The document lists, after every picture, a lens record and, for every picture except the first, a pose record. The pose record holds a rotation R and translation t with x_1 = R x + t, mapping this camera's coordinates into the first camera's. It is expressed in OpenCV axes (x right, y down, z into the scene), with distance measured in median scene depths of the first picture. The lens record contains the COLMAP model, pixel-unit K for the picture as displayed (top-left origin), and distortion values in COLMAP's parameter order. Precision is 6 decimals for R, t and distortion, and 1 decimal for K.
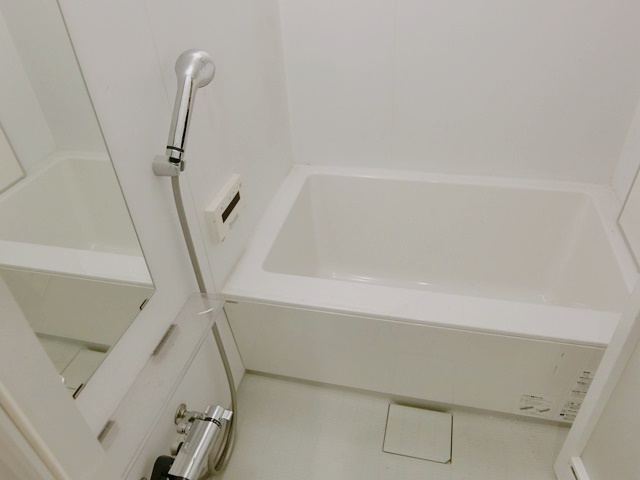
lens RADIAL K [[484.1, 0, 321.2], [0, 484.1, 238.8], [0, 0, 1]] dist [-0.016227, -0.004007]
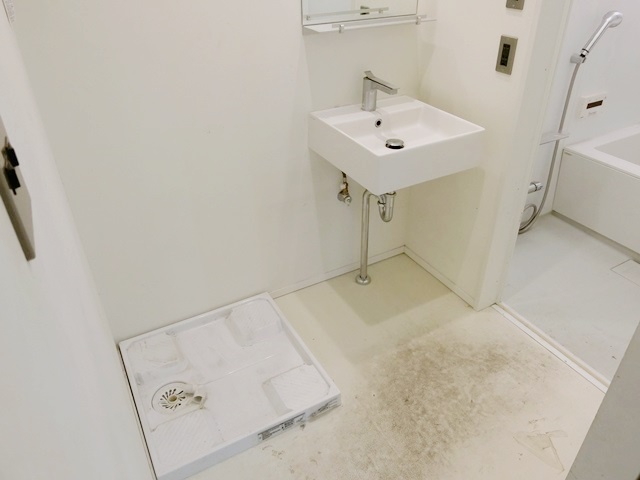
lens RADIAL K [[484.1, 0, 321.5], [0, 484.1, 240.6], [0, 0, 1]] dist [-0.016227, -0.004007]
pose [[0.686533, 0.426018, -0.589220, 0.549097], [-0.453242, 0.884406, 0.111347, 0.905699], [0.568545, 0.190616, 0.800264, -1.324316]]
